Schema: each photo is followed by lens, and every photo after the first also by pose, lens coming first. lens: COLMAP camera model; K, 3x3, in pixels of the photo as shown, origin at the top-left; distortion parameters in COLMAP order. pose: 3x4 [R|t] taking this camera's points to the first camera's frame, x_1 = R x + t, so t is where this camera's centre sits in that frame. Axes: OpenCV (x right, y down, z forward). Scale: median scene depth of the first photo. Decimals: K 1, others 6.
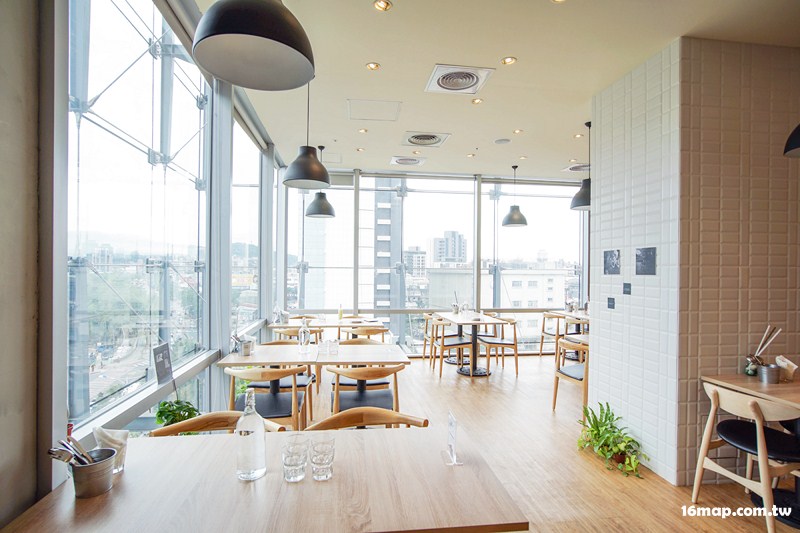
lens RADIAL K [[416.3, 0, 400.0], [0, 416.3, 266.5], [0, 0, 1]] dist [-0.000898, -0.000208]
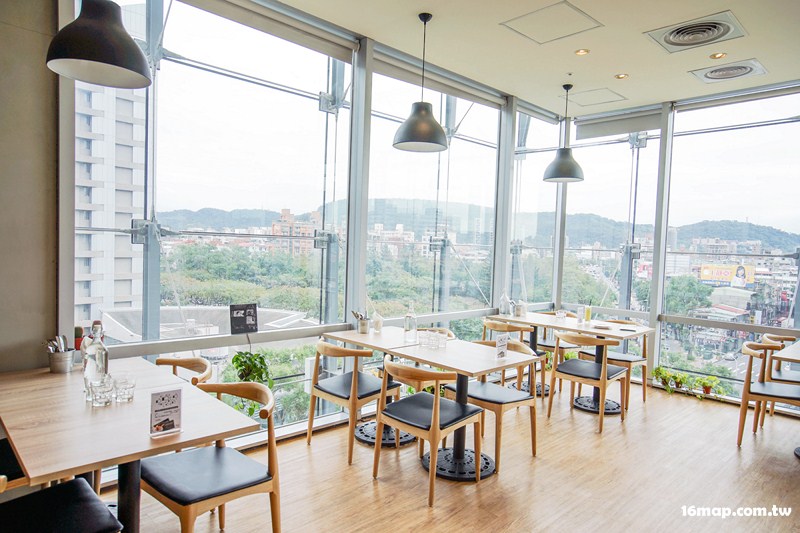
lens RADIAL K [[515.6, 0, 400.0], [0, 515.6, 266.5], [0, 0, 1]] dist [0.027117, -0.000247]
pose [[0.587010, 0.049271, -0.808079, 0.426226], [-0.027480, 0.998784, 0.040936, 0.004715], [0.809113, -0.001824, 0.587650, 0.227587]]
